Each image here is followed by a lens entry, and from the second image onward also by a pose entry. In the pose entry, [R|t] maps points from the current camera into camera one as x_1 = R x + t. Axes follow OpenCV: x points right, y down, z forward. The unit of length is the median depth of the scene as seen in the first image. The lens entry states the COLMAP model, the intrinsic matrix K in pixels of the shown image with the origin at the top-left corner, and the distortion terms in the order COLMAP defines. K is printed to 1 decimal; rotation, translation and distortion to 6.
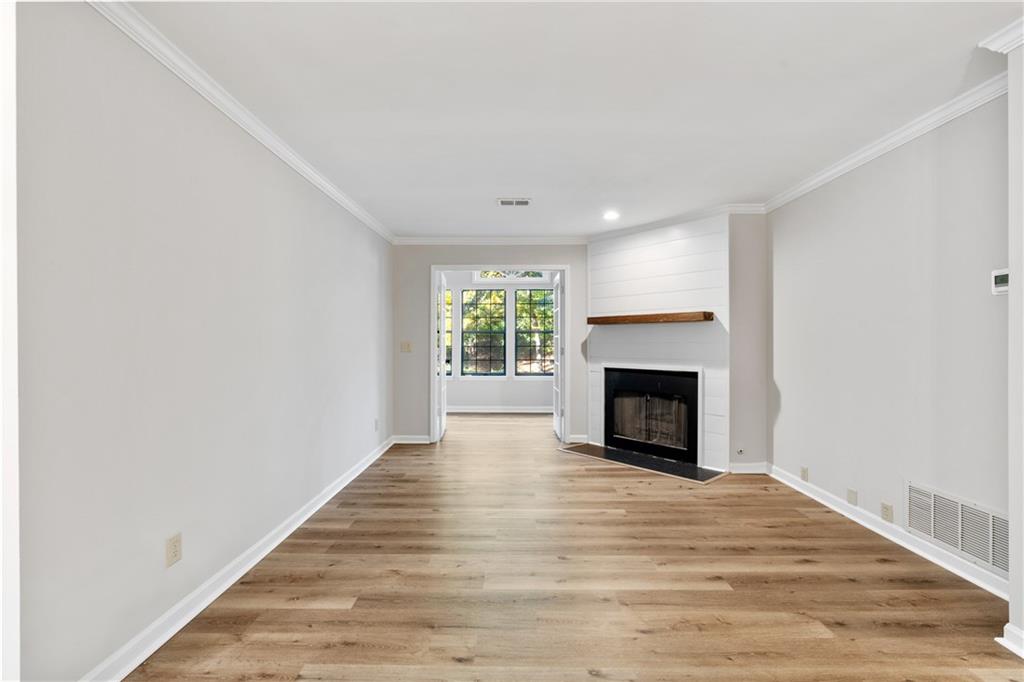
lens RADIAL K [[462.3, 0, 511.4], [0, 462.3, 334.2], [0, 0, 1]] dist [-0.009315, 0.001407]
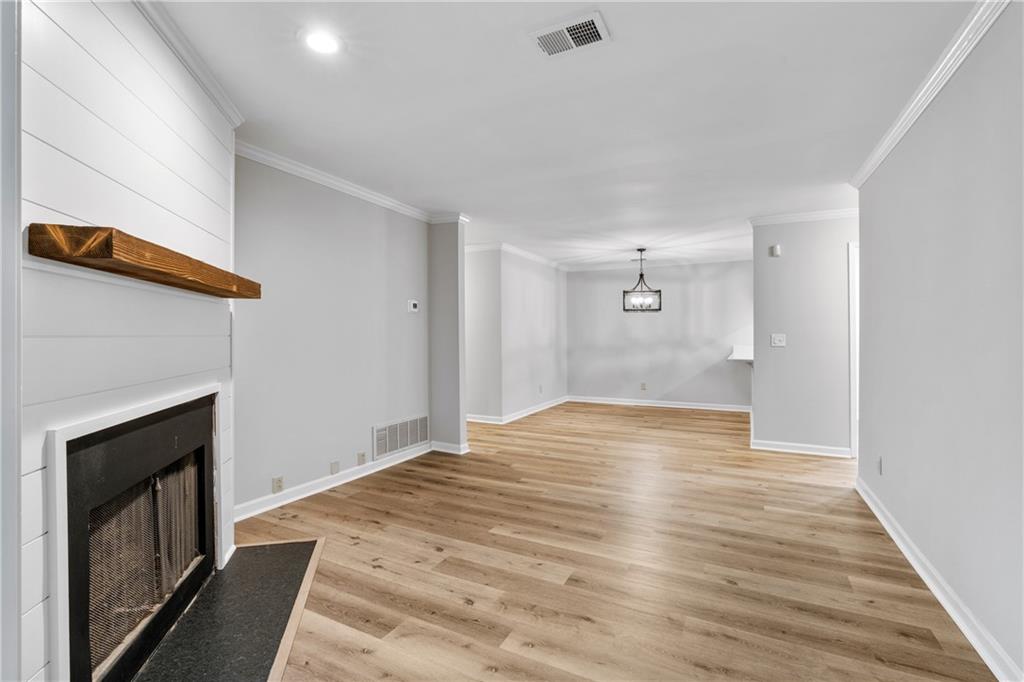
lens RADIAL K [[464.9, 0, 511.5], [0, 464.9, 338.1], [0, 0, 1]] dist [-0.011712, 0.001195]
pose [[-0.896227, -0.002441, 0.443589, -0.203115], [-0.006706, 0.999945, -0.008047, 0.033631], [-0.443545, -0.010186, -0.896194, 2.054074]]
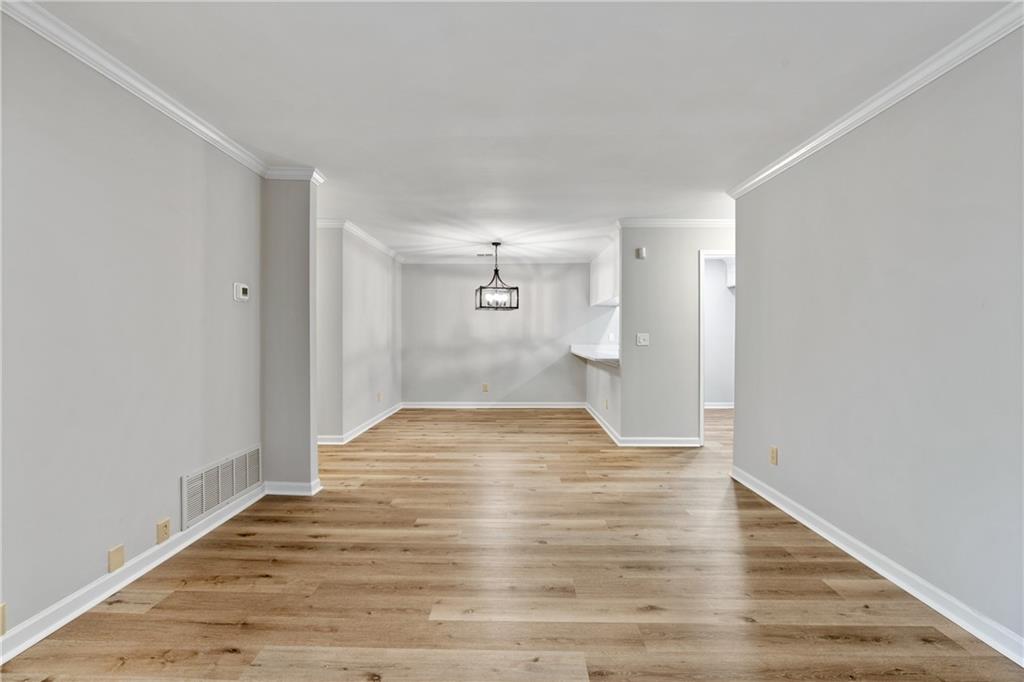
lens RADIAL K [[462.3, 0, 511.4], [0, 462.3, 334.2], [0, 0, 1]] dist [-0.009315, 0.001407]
pose [[-0.999981, -0.001298, 0.006045, 0.159529], [-0.001399, 0.999860, -0.016669, 0.031357], [-0.006023, -0.016677, -0.999843, 1.863506]]
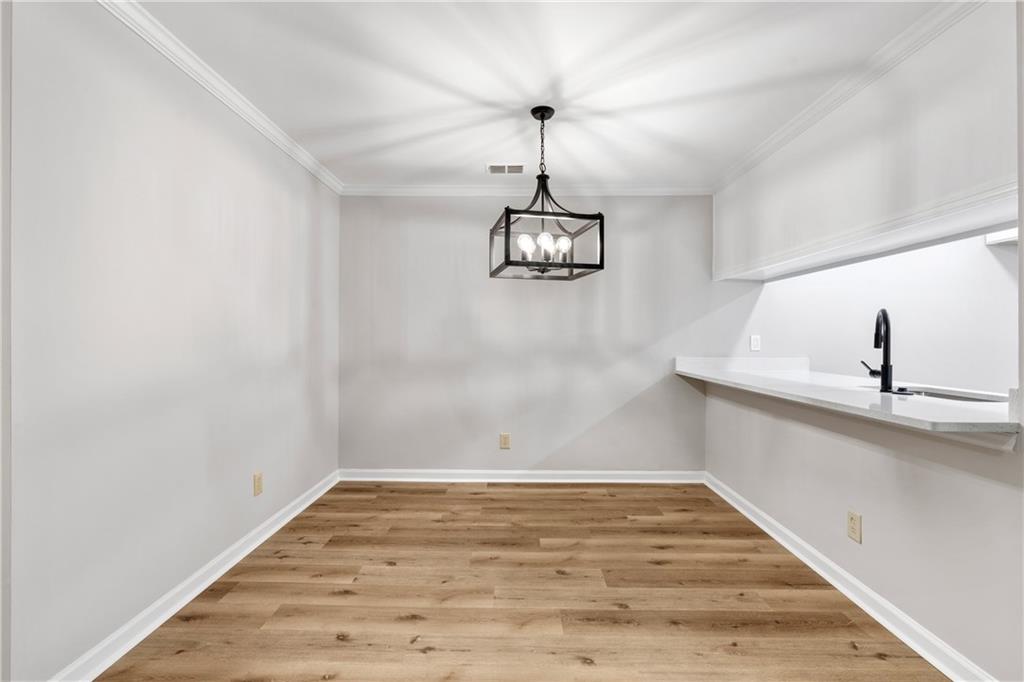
lens RADIAL K [[462.3, 0, 511.4], [0, 462.3, 334.2], [0, 0, 1]] dist [-0.009315, 0.001407]
pose [[-0.999992, -0.003683, 0.001653, 0.301878], [-0.003716, 0.999787, -0.020280, 0.011012], [-0.001578, -0.020286, -0.999793, 0.560571]]
